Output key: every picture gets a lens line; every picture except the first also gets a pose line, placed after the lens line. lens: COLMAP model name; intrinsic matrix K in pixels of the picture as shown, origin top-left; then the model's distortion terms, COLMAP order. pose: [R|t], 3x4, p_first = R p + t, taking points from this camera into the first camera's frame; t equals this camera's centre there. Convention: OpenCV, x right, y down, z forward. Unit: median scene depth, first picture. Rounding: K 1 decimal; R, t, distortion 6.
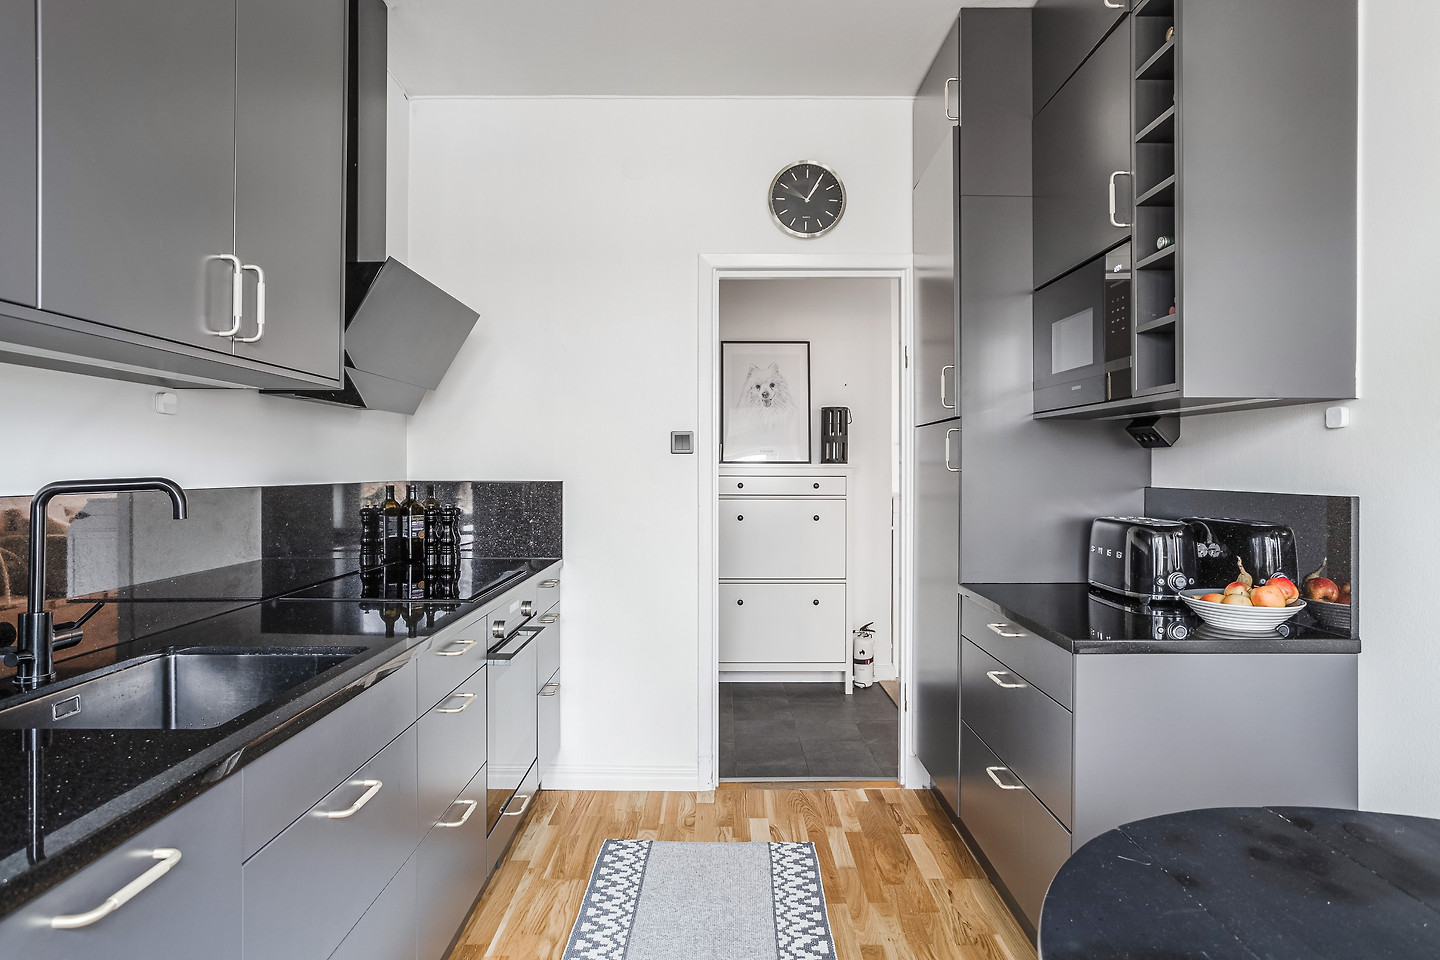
lens RADIAL K [[819.8, 0, 720.5], [0, 819.8, 470.4], [0, 0, 1]] dist [-0.045094, 0.038294]
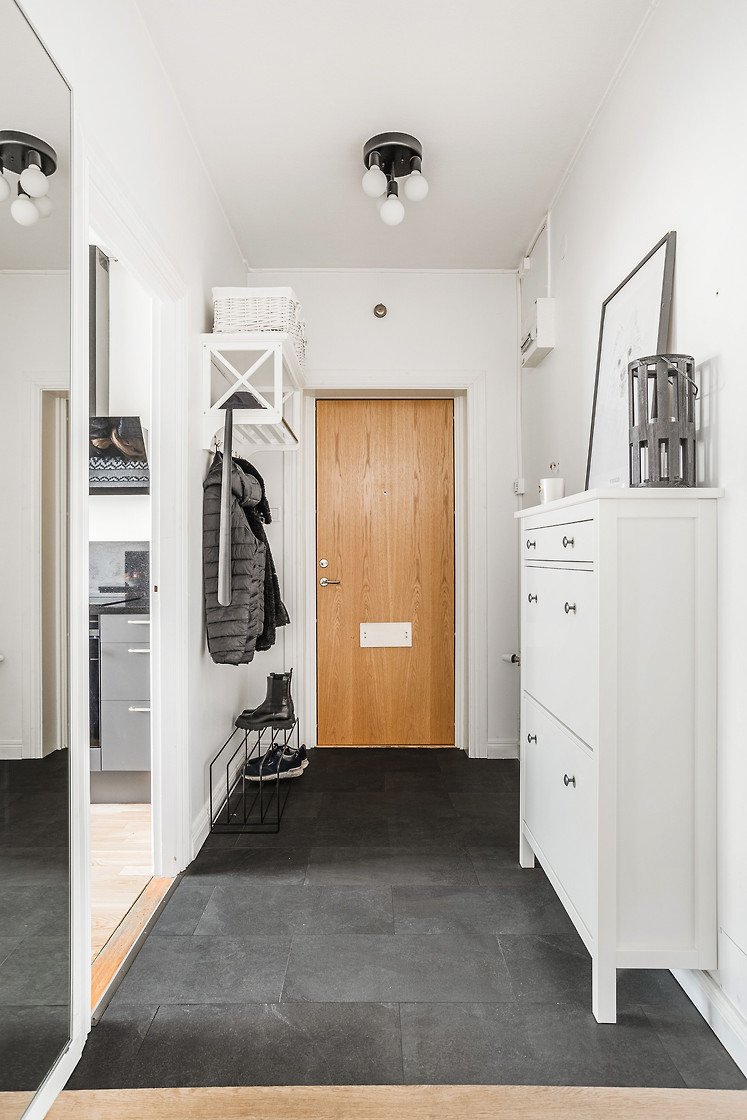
lens RADIAL K [[661.3, 0, 373.5], [0, 661.3, 560.0], [0, 0, 1]] dist [-0.012477, 0.027260]
pose [[-0.009027, 0.000488, -0.999959, 0.643415], [0.000047, 1.000000, 0.000488, 0.033552], [0.999959, -0.000043, -0.009027, 1.103671]]
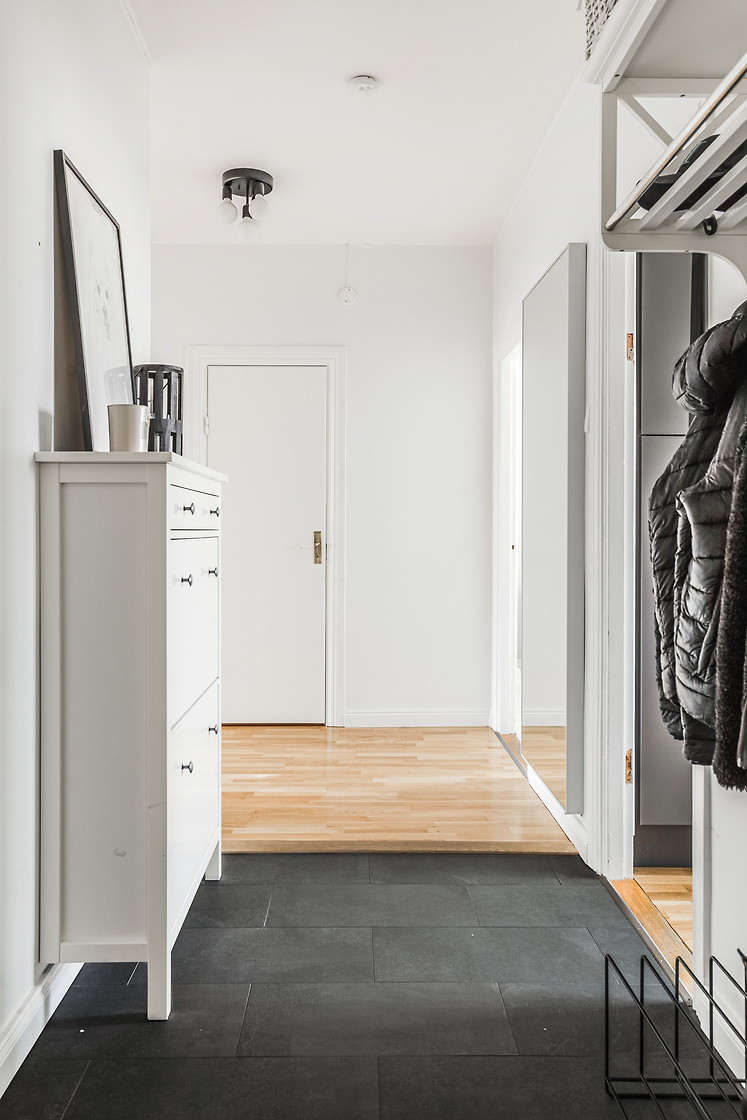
lens RADIAL K [[874.5, 0, 373.5], [0, 874.5, 560.0], [0, 0, 1]] dist [0.002768, 0.001068]
pose [[-0.010665, -0.042548, 0.999037, -0.563403], [-0.001232, 0.999094, 0.042538, 0.029360], [-0.999942, -0.000777, -0.010708, 1.122461]]
